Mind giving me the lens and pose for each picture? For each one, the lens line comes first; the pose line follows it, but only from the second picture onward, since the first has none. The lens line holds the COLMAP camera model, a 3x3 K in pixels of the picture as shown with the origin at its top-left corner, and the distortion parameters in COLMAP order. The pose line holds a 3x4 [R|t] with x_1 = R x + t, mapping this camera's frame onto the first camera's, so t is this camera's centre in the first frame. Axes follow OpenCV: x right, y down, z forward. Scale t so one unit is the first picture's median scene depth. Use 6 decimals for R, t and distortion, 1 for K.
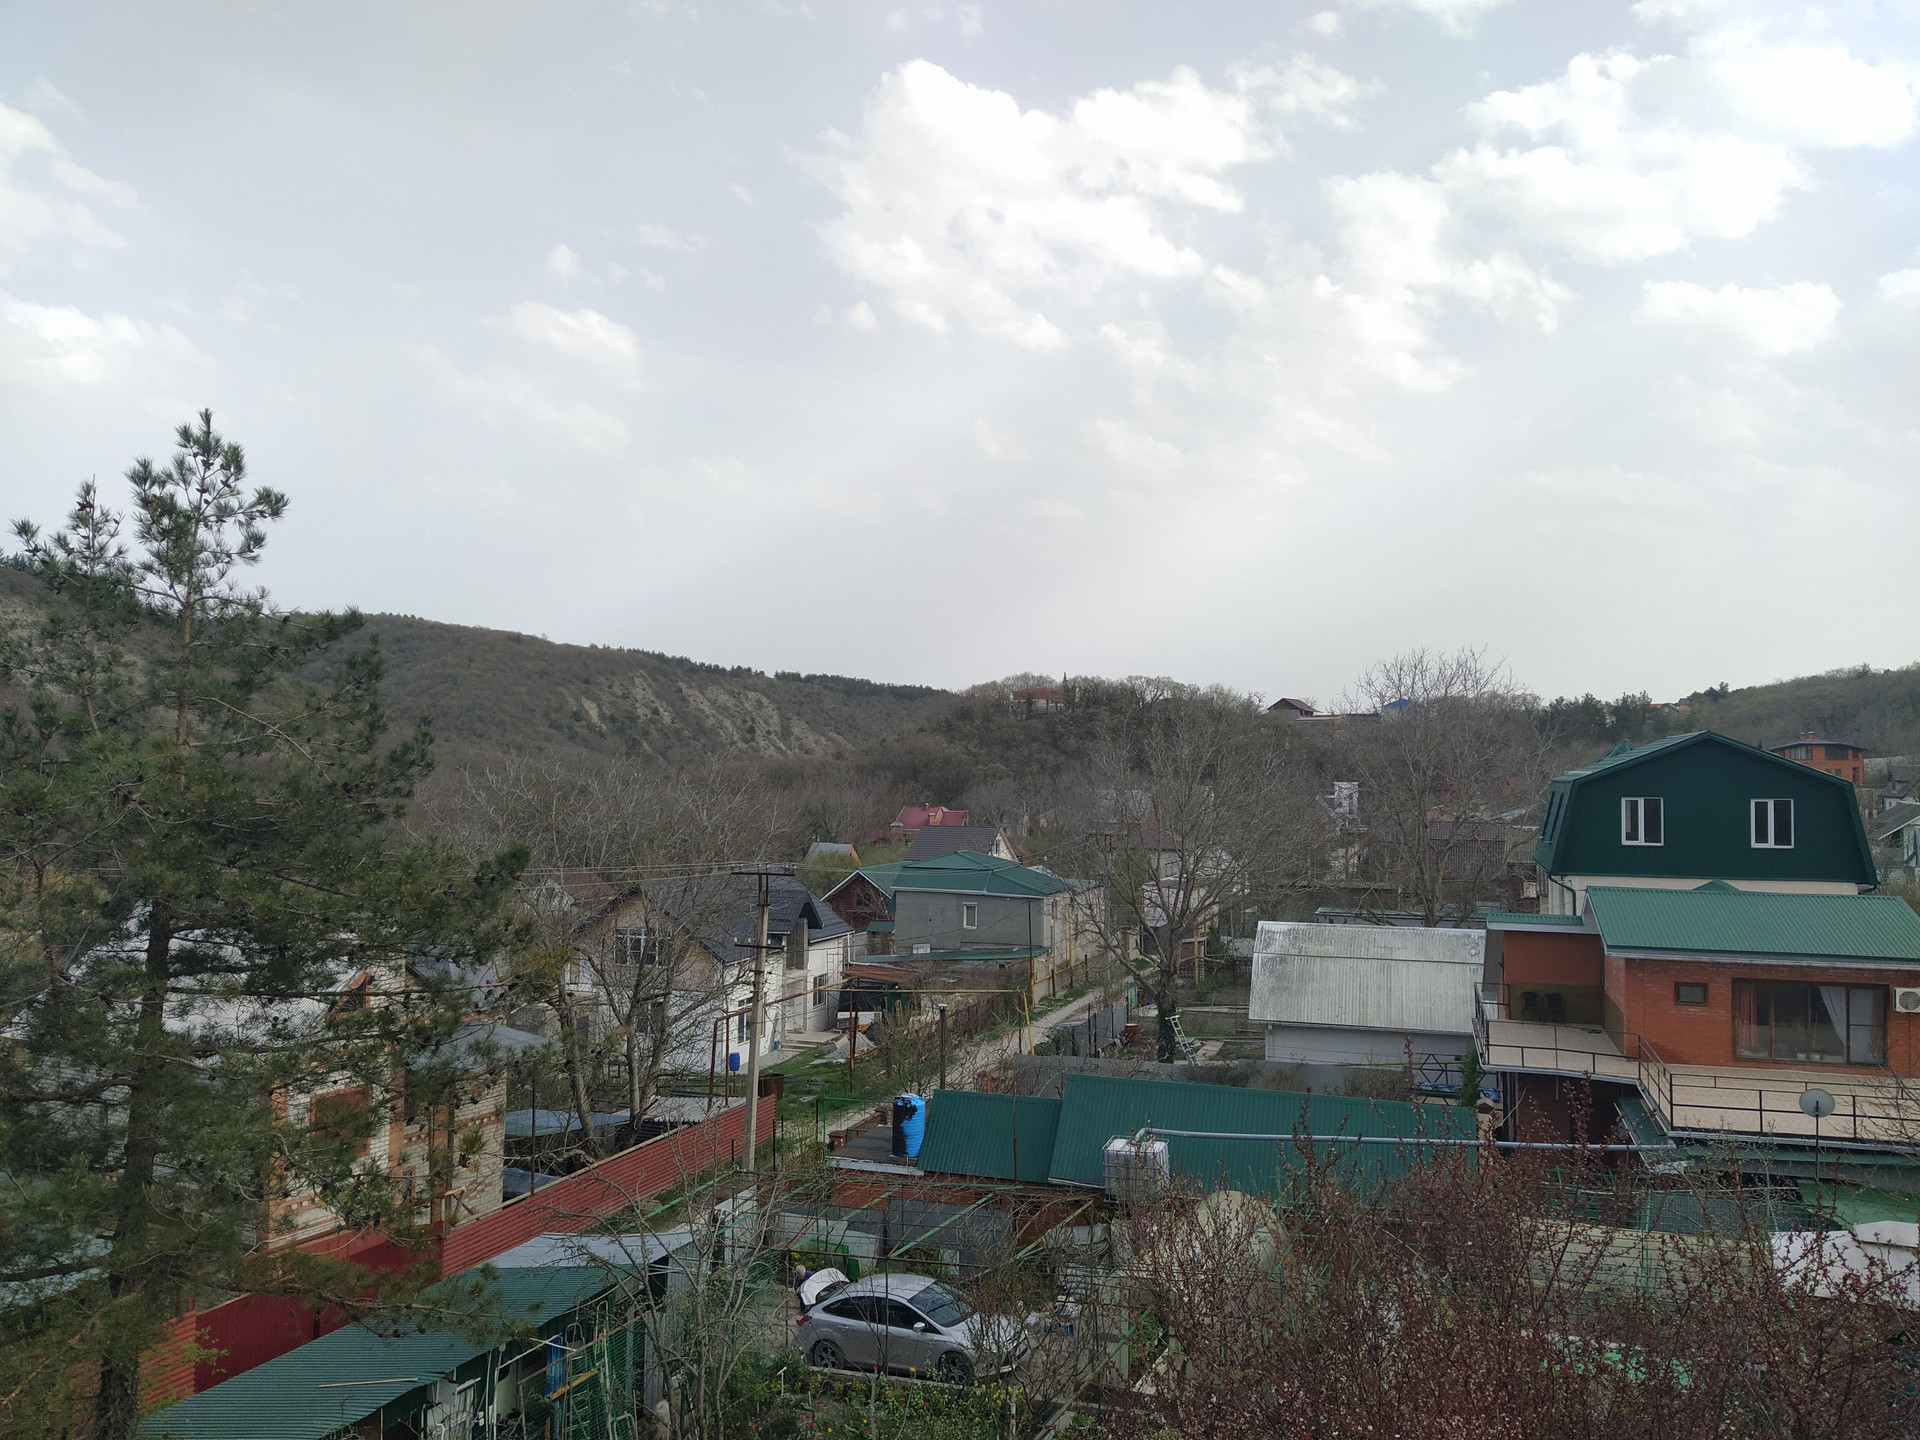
lens RADIAL K [[1393.6, 0, 962.8], [0, 1393.6, 724.6], [0, 0, 1]] dist [0.063031, 0.000728]
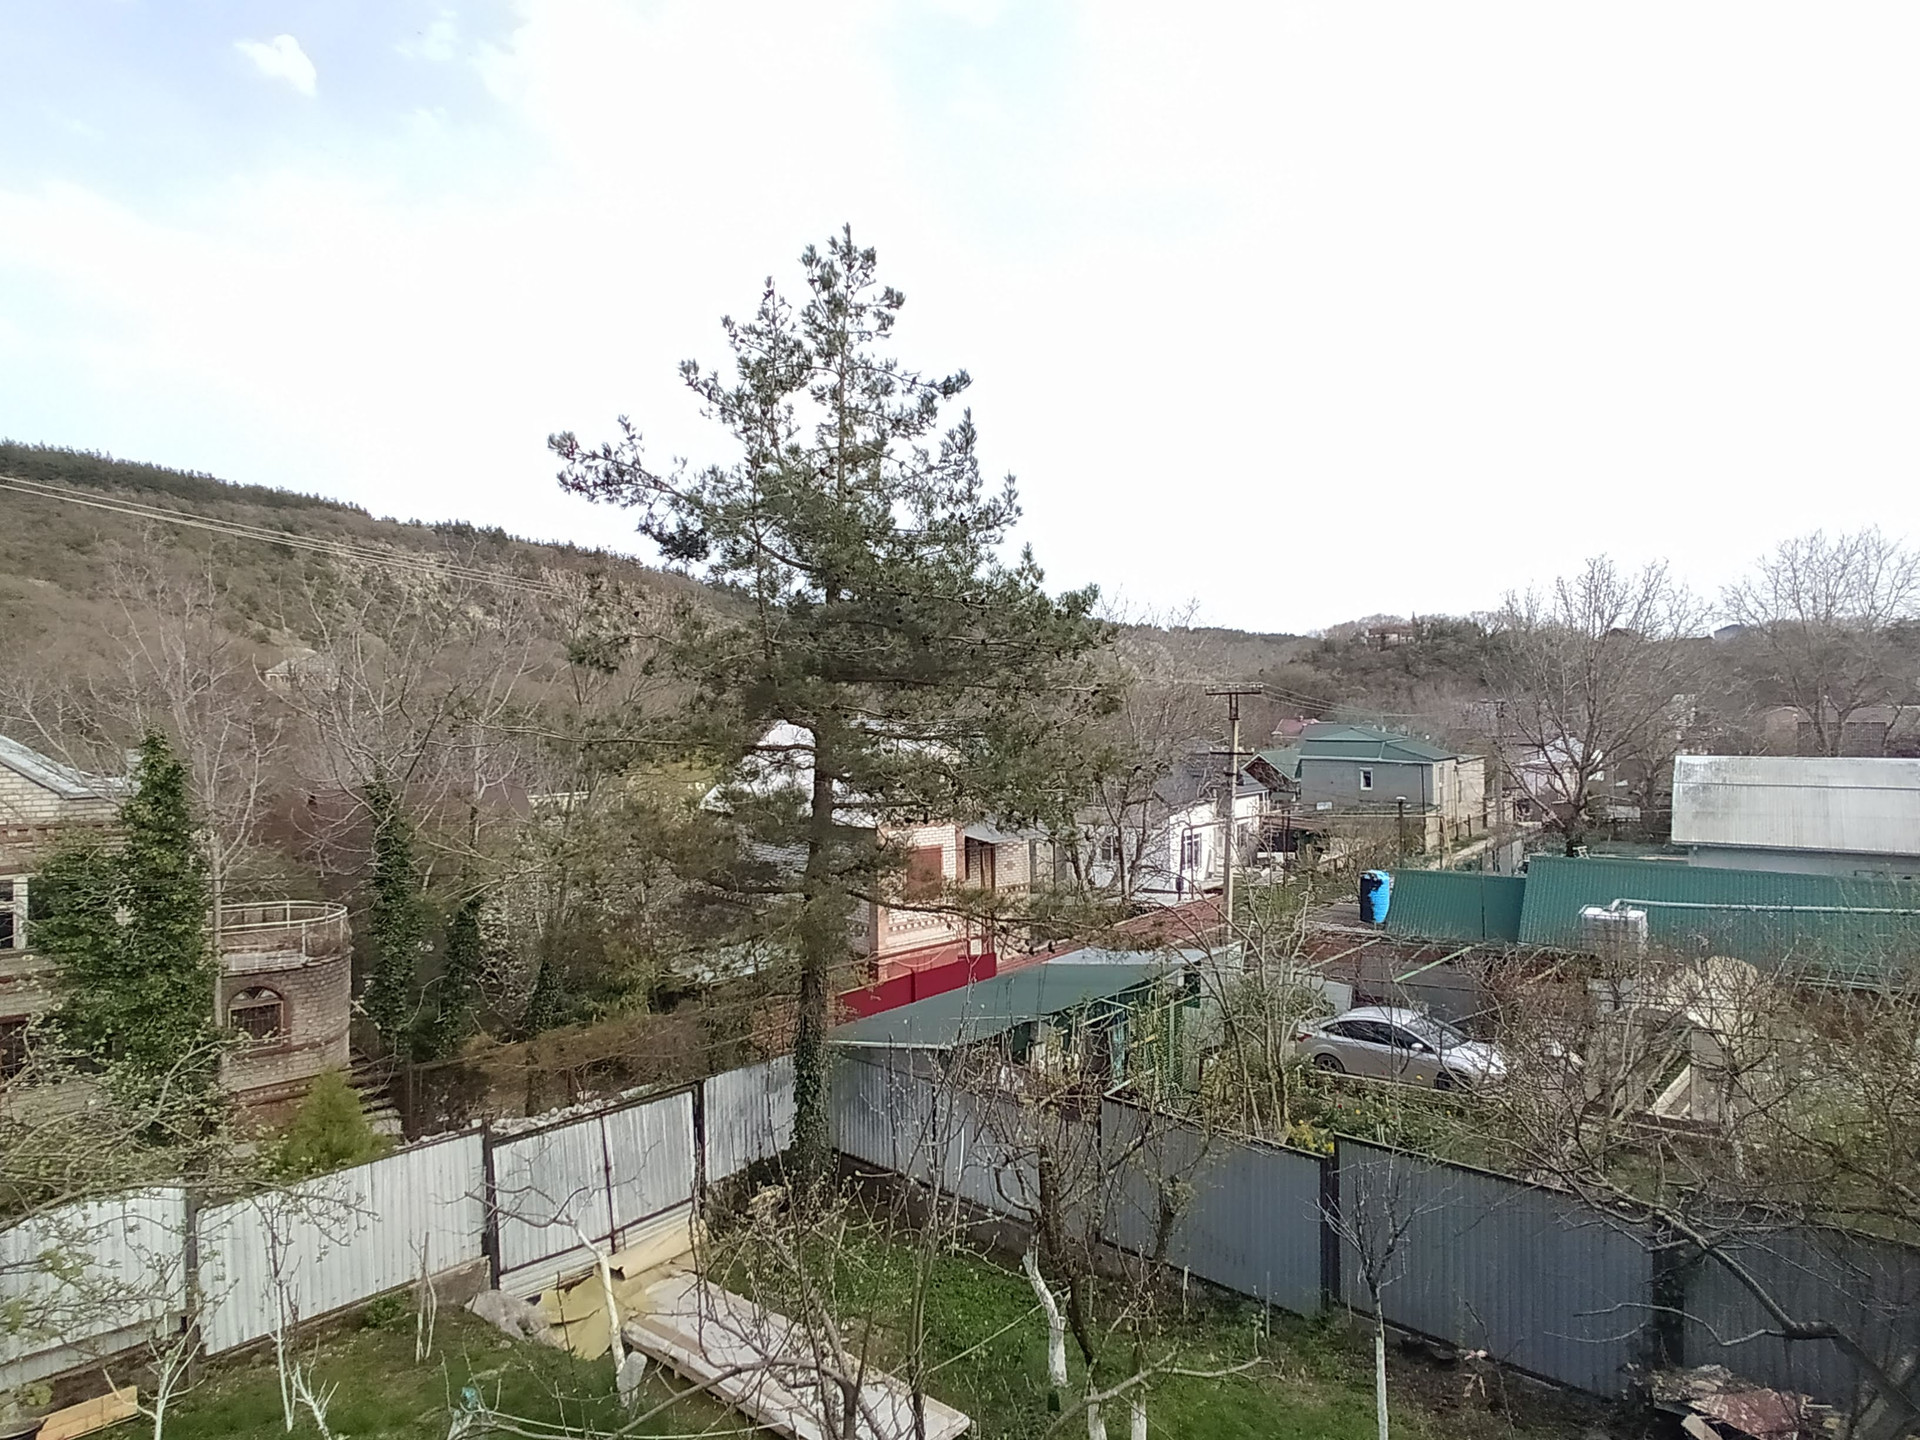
lens RADIAL K [[1060.7, 0, 966.3], [0, 1060.7, 698.9], [0, 0, 1]] dist [-0.011708, 0.001049]
pose [[0.946285, -0.018356, -0.322811, -0.072189], [0.029579, 0.999115, 0.029895, 0.086429], [0.321977, -0.037837, 0.945991, 0.071494]]
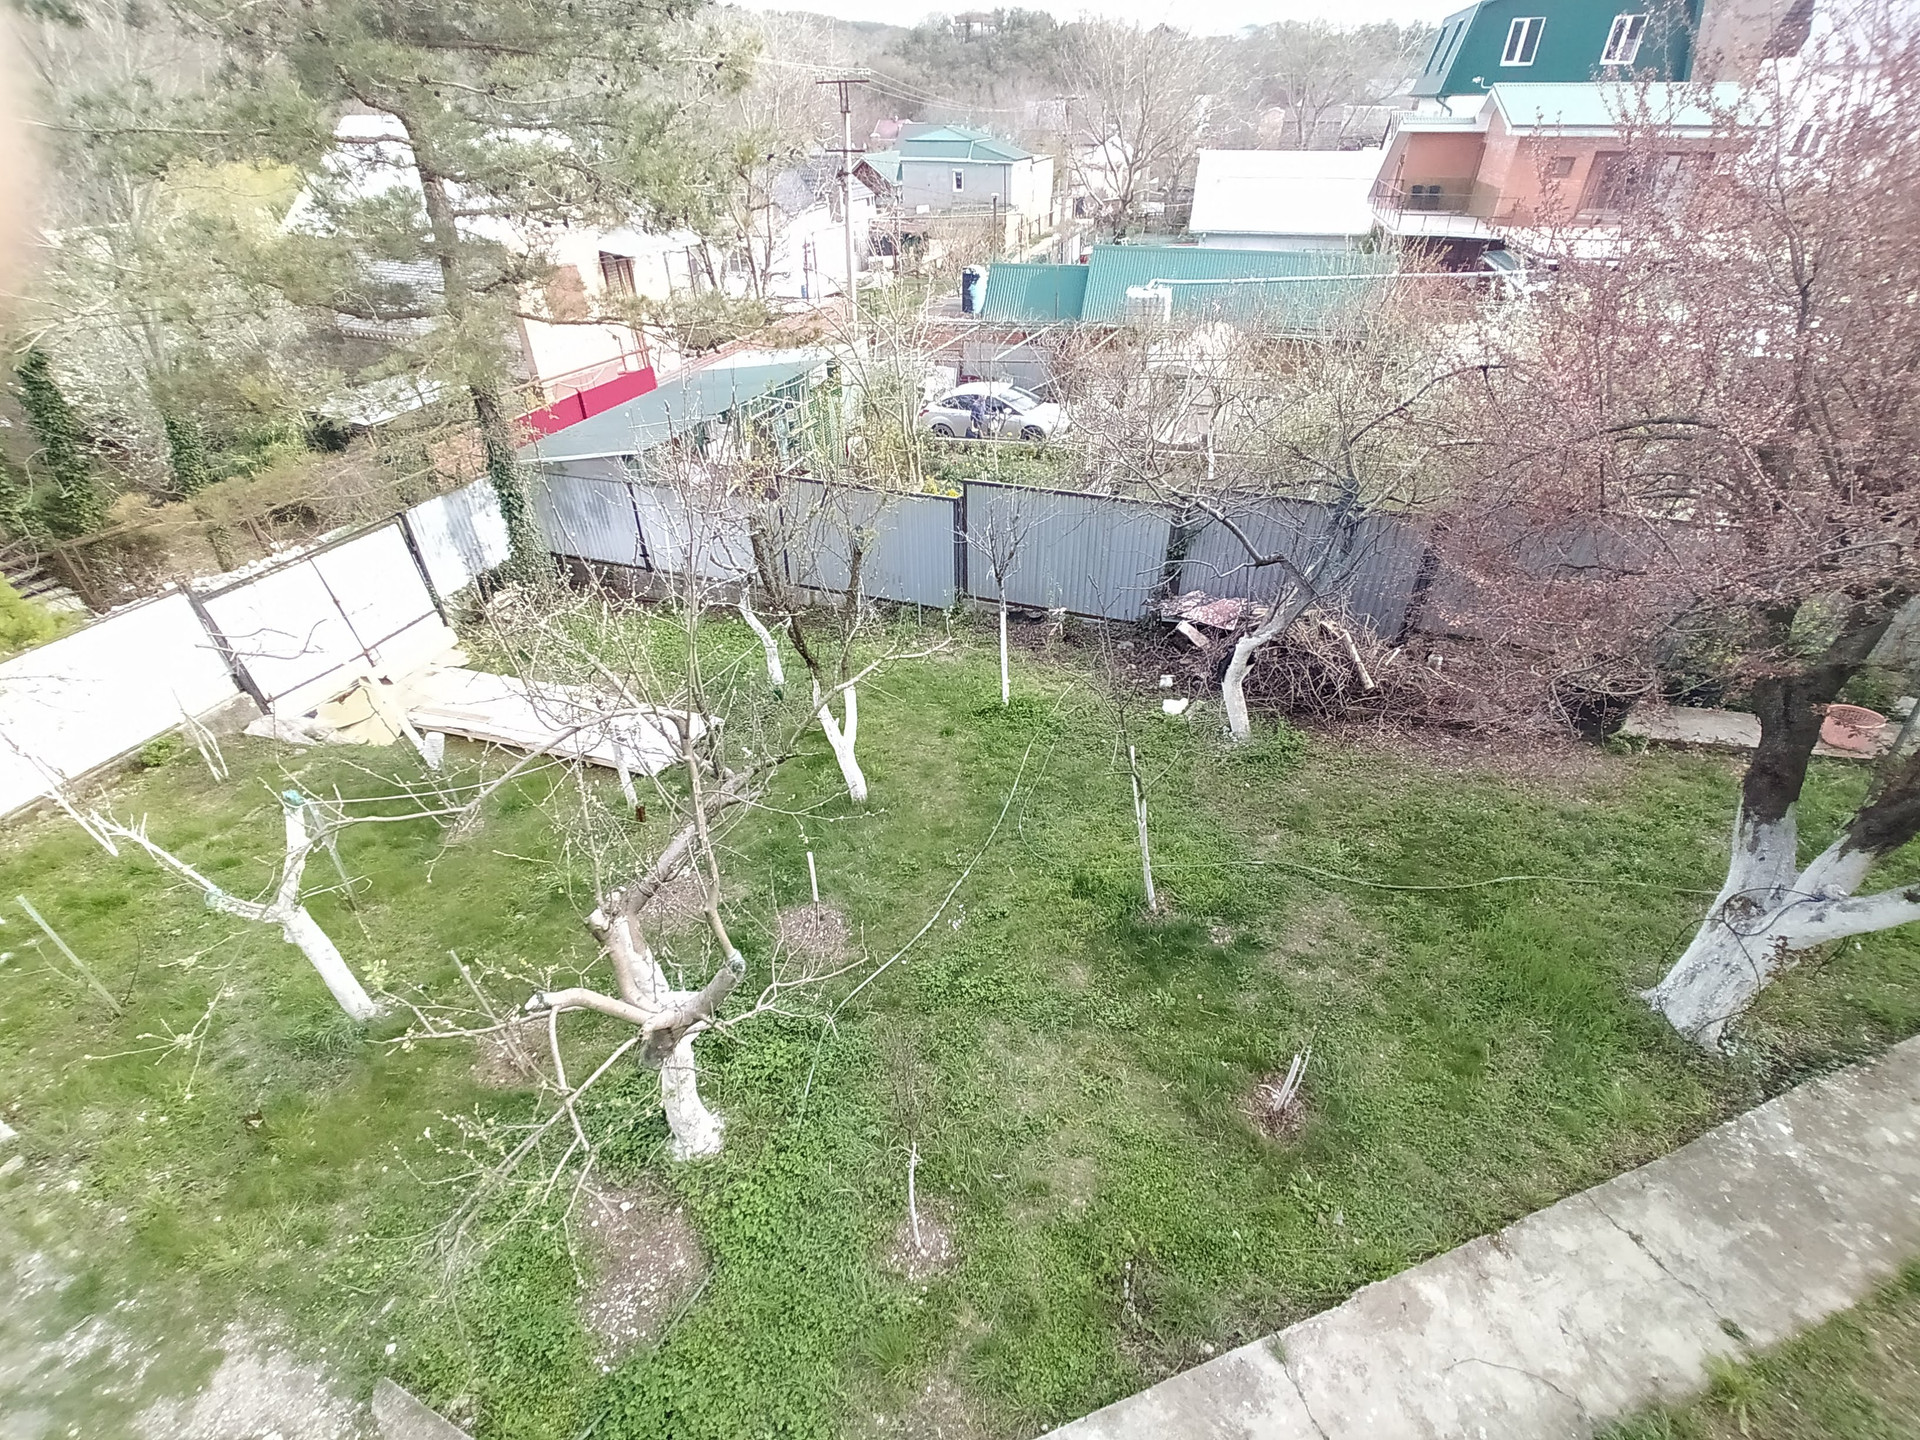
lens RADIAL K [[870.1, 0, 967.4], [0, 870.1, 704.2], [0, 0, 1]] dist [-0.028473, 0.009115]
pose [[0.998849, -0.037793, 0.029535, -0.084372], [0.012074, 0.794054, 0.607727, 0.093192], [-0.046420, -0.606671, 0.793597, 0.080535]]
